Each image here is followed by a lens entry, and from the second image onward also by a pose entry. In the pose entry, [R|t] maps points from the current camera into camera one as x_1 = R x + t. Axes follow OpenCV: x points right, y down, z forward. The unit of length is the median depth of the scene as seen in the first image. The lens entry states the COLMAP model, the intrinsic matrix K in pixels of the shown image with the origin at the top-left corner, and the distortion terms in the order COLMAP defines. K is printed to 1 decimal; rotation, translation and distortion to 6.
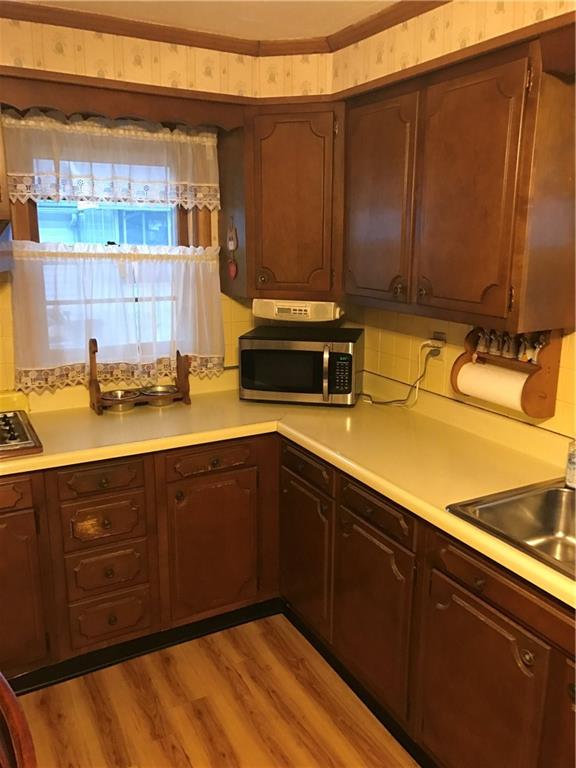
lens RADIAL K [[628.1, 0, 289.9], [0, 628.1, 376.5], [0, 0, 1]] dist [0.023017, -0.002531]
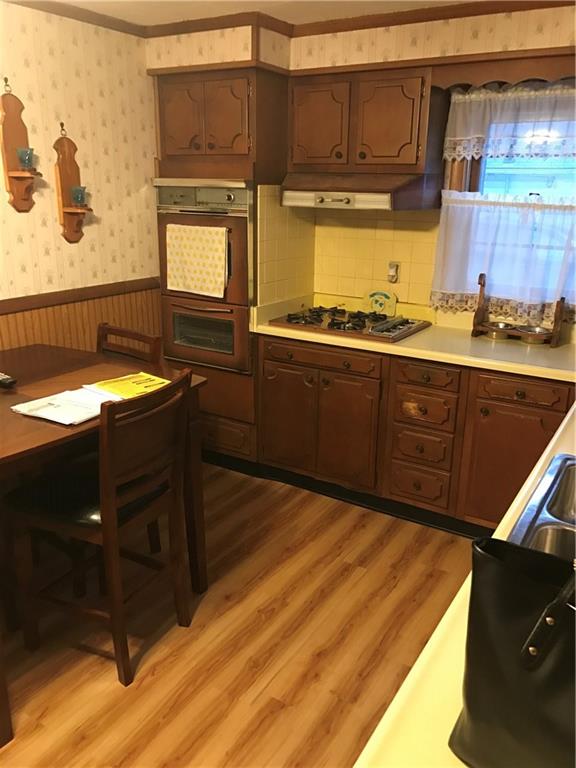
lens RADIAL K [[628.1, 0, 289.9], [0, 628.1, 376.5], [0, 0, 1]] dist [0.023017, -0.002531]
pose [[0.497531, 0.247827, -0.831291, 0.561464], [-0.210518, 0.964167, 0.161445, 0.013517], [0.841514, 0.094678, 0.531875, 0.064558]]
